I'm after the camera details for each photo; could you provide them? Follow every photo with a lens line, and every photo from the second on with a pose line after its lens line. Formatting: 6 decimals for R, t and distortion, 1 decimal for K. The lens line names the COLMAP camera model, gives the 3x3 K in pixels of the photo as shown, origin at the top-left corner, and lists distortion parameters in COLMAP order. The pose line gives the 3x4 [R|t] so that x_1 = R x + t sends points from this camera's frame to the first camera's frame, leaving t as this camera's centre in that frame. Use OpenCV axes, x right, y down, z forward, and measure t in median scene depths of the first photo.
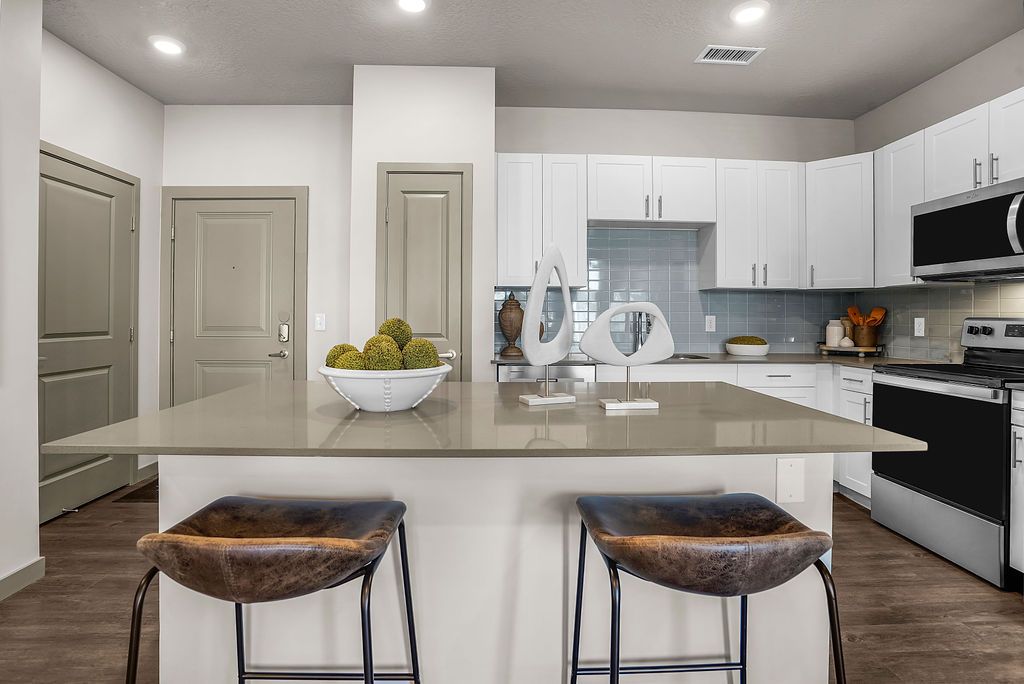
lens RADIAL K [[517.4, 0, 498.4], [0, 517.4, 311.1], [0, 0, 1]] dist [-0.028205, 0.000221]
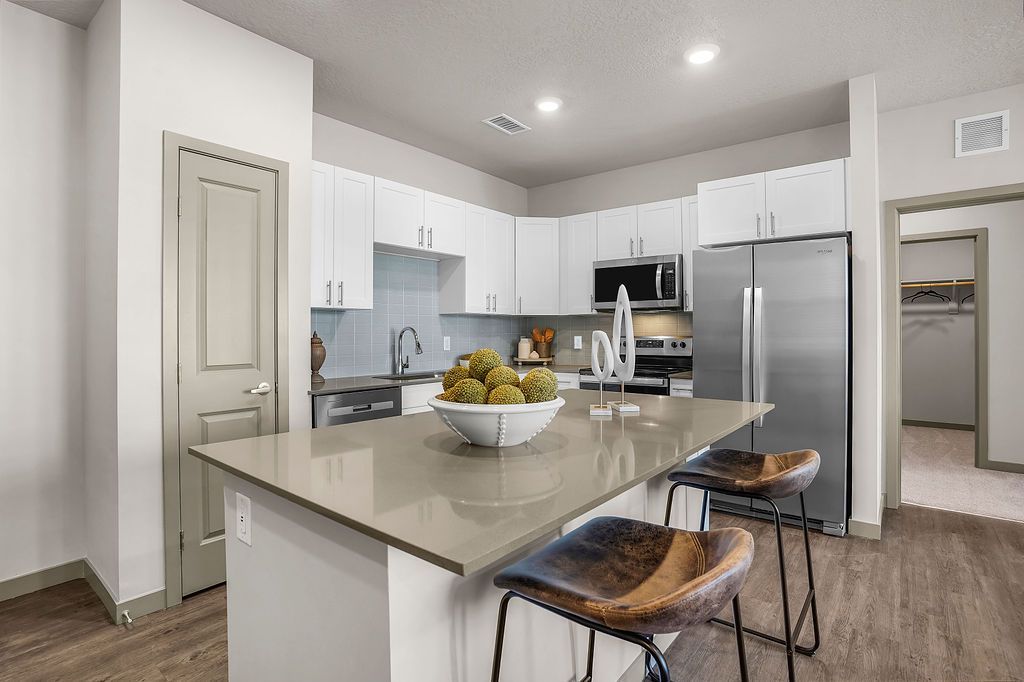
lens RADIAL K [[519.3, 0, 515.3], [0, 519.3, 340.4], [0, 0, 1]] dist [-0.027744, 0.003488]
pose [[0.659960, -0.018752, 0.751067, -0.396786], [0.001649, 0.999722, 0.023511, -0.010055], [-0.751299, -0.014277, 0.659807, 0.131295]]
